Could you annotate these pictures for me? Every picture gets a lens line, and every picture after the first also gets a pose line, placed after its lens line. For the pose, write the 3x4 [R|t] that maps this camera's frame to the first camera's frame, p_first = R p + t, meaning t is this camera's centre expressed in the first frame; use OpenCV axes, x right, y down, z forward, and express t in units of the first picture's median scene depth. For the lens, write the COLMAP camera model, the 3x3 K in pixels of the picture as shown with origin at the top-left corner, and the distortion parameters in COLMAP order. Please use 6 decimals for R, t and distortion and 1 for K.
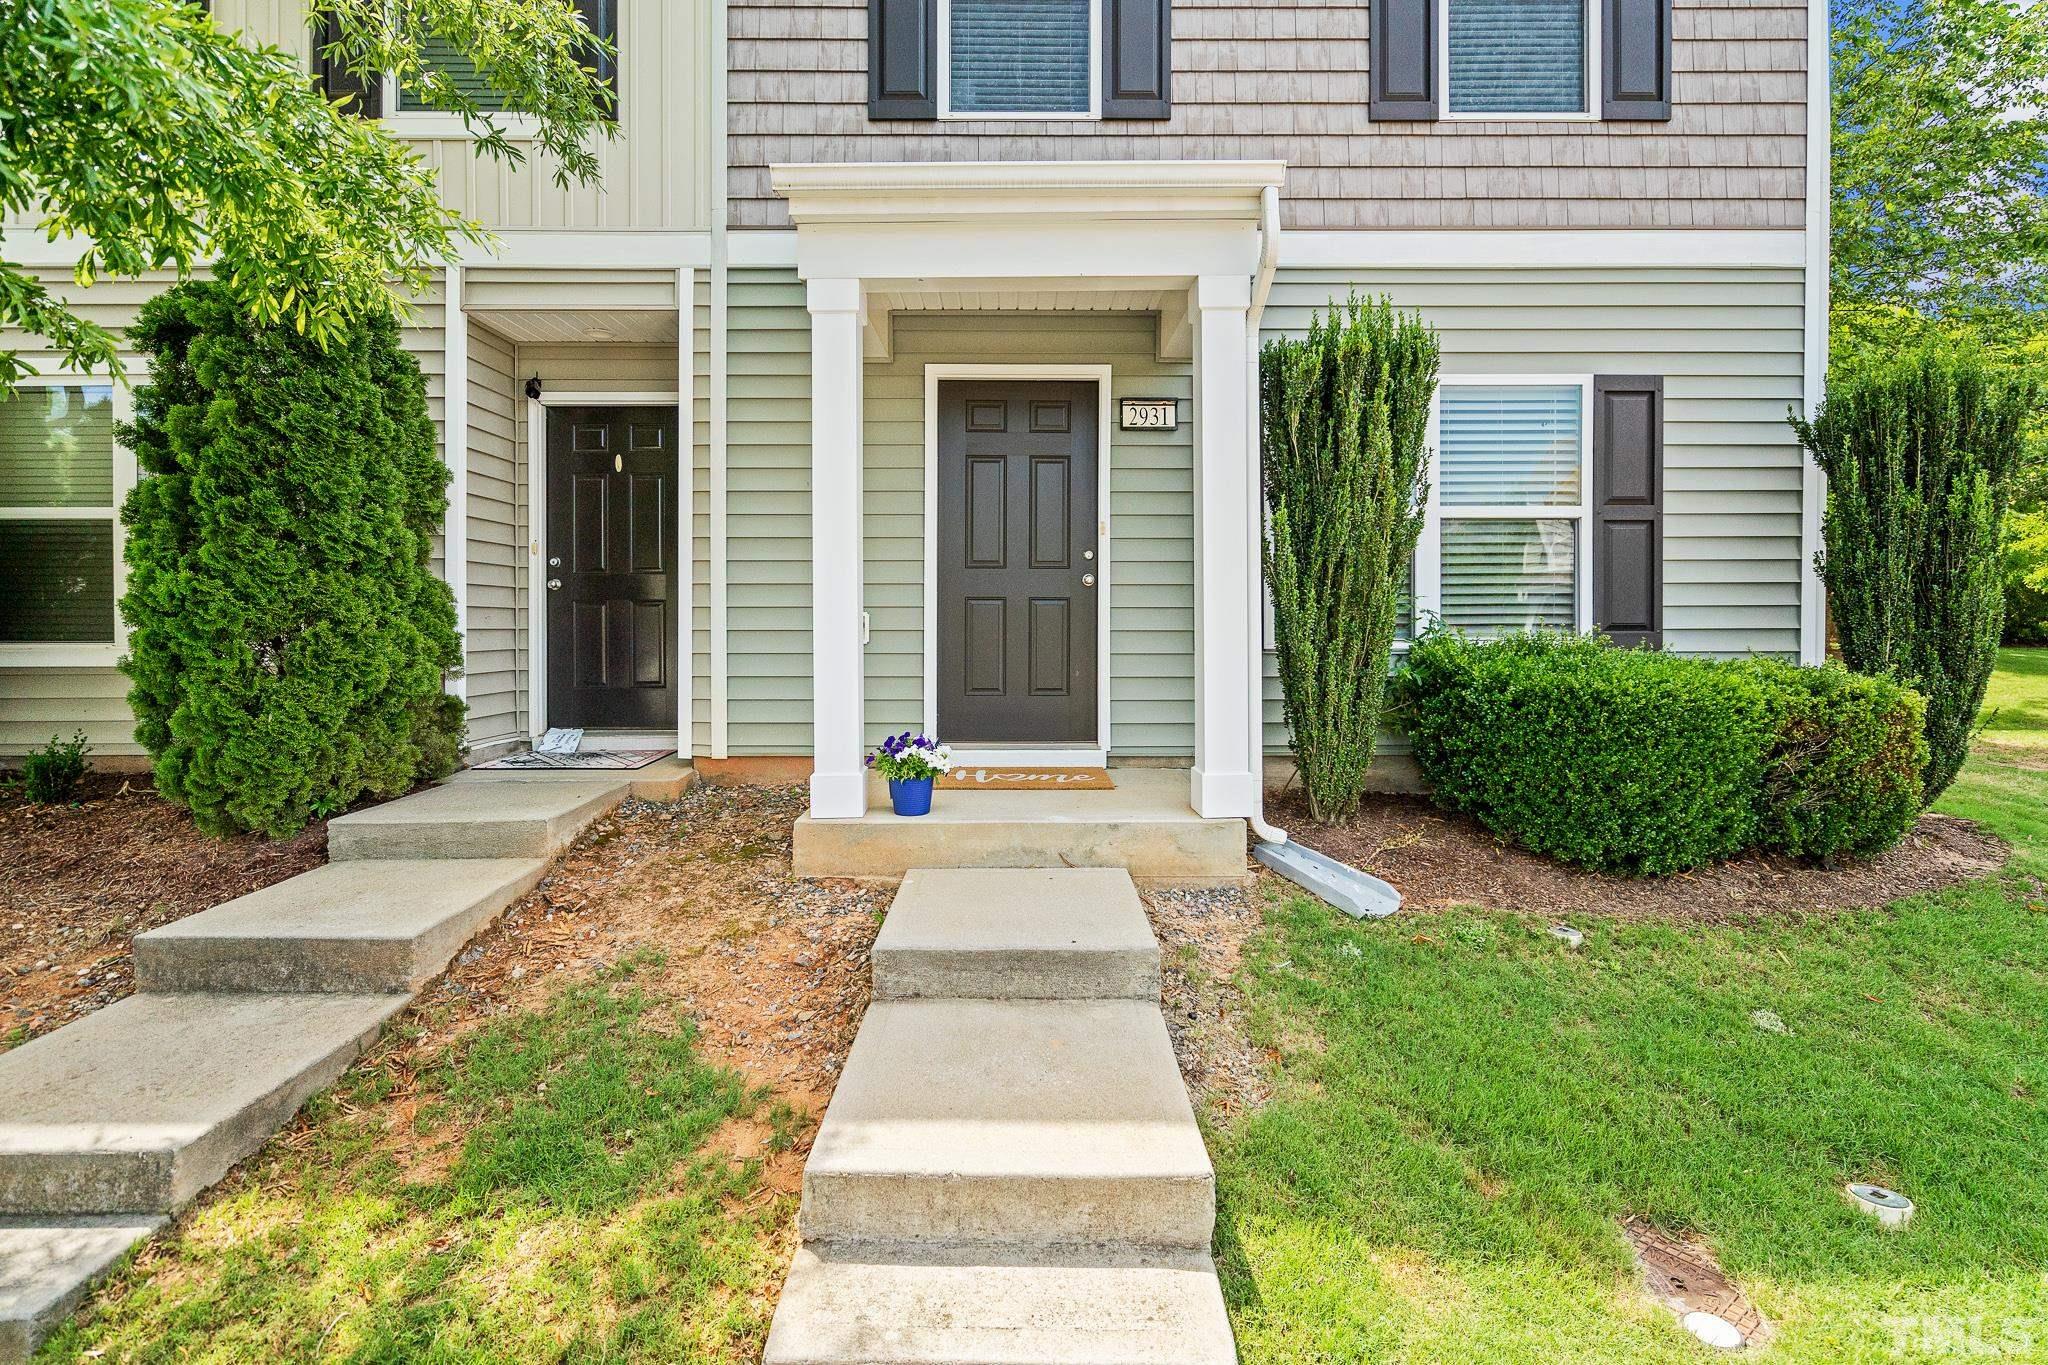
lens RADIAL K [[936.8, 0, 1021.9], [0, 936.8, 658.4], [0, 0, 1]] dist [-0.002552, 0.000329]
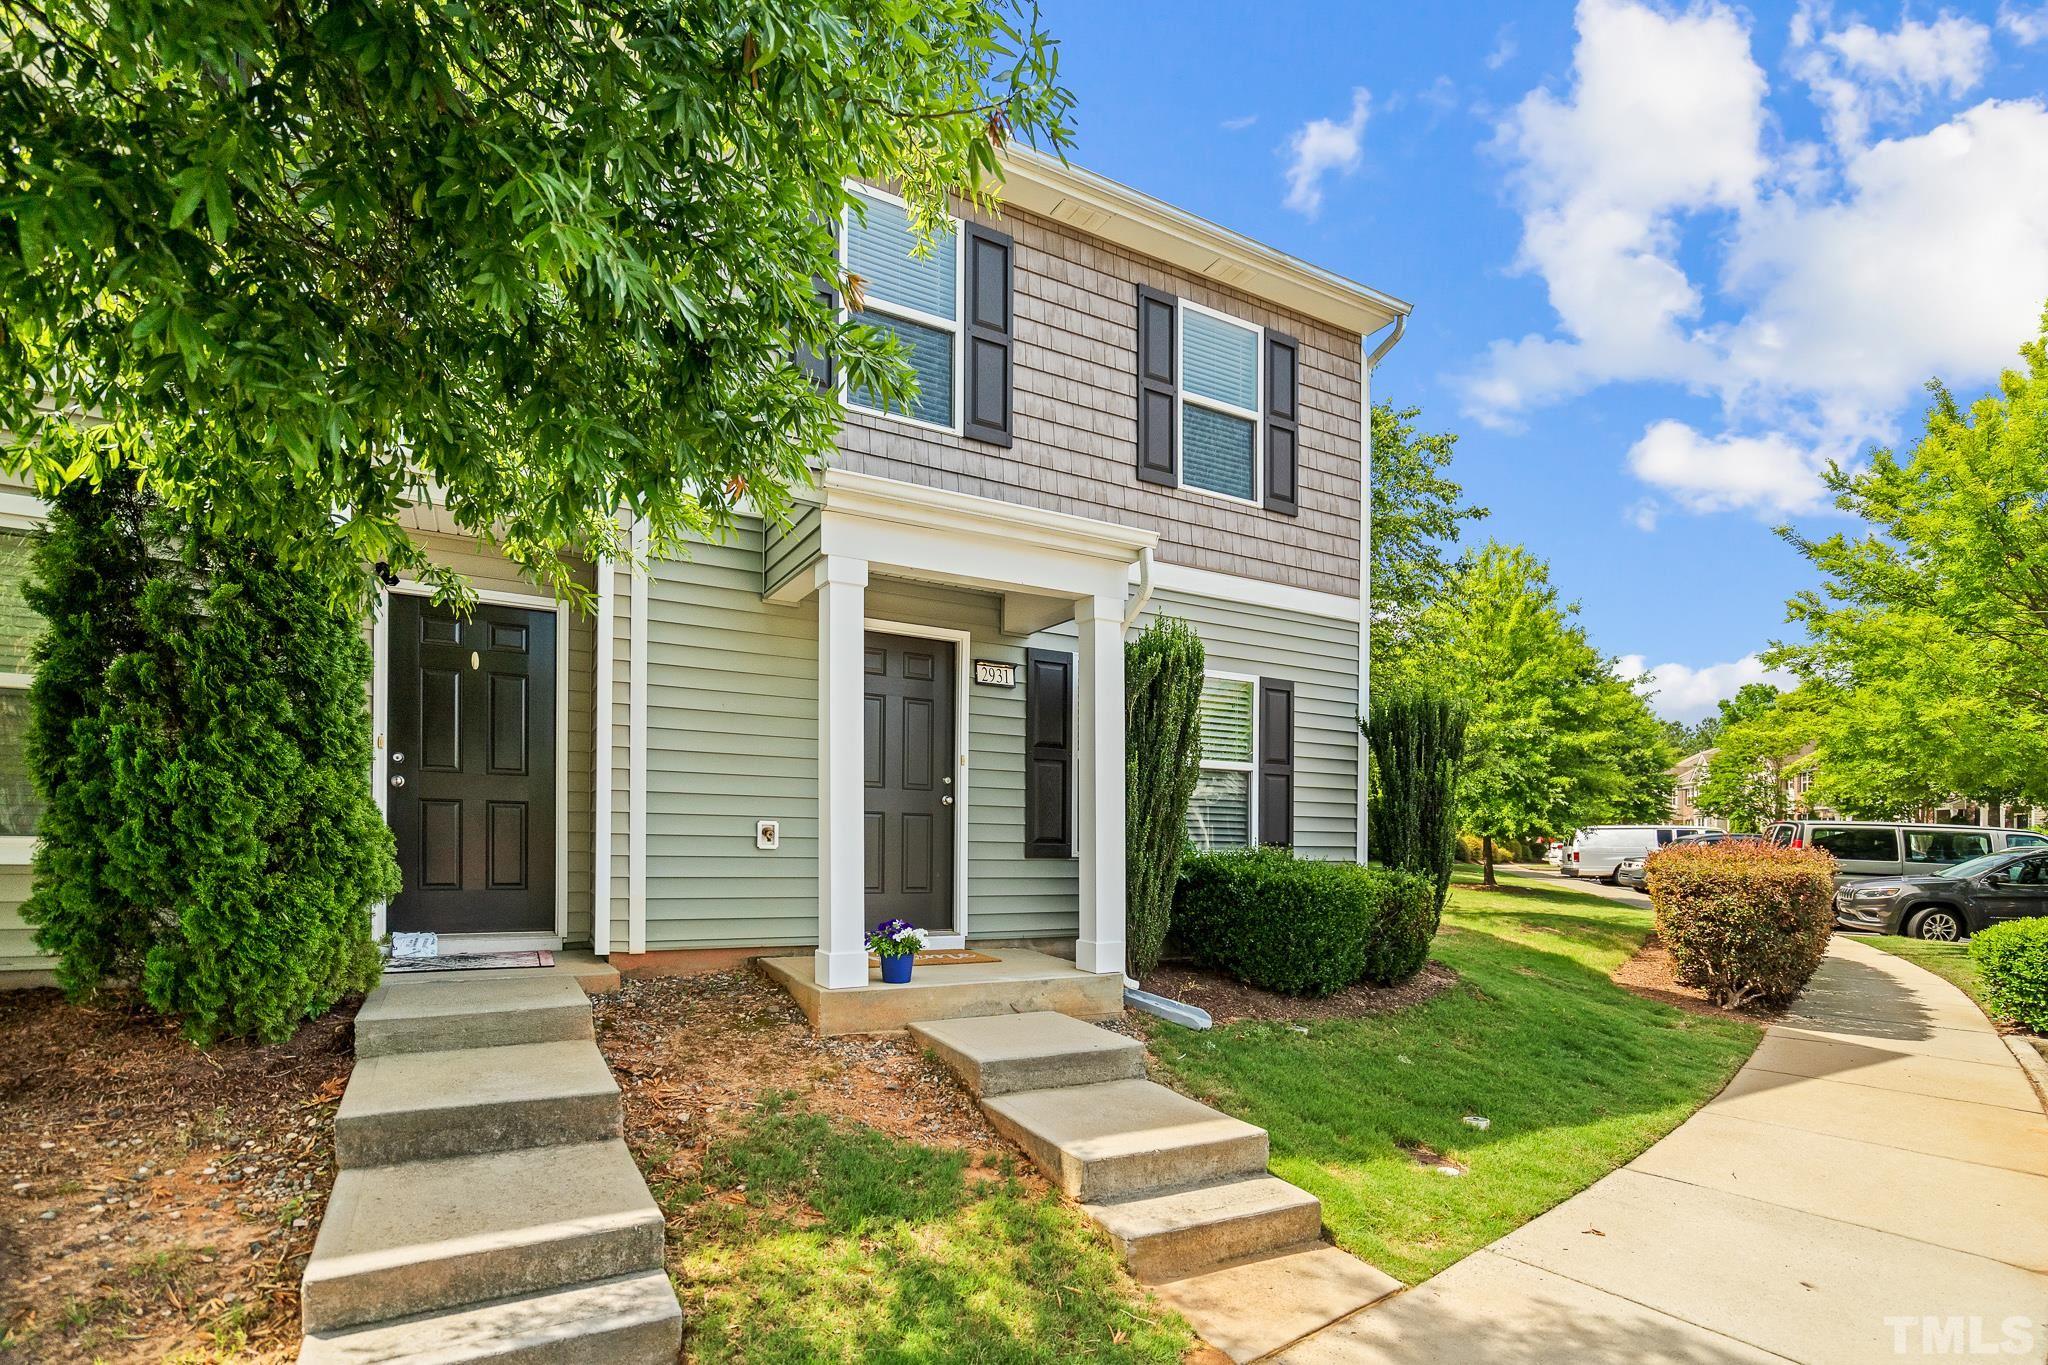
lens RADIAL K [[992.3, 0, 1024.6], [0, 992.3, 864.4], [0, 0, 1]] dist [-0.003348, 0.000116]
pose [[0.874770, 0.005916, 0.484503, -0.497726], [-0.003948, 0.999979, -0.005083, 0.009092], [-0.484523, 0.002534, 0.874775, -0.216080]]
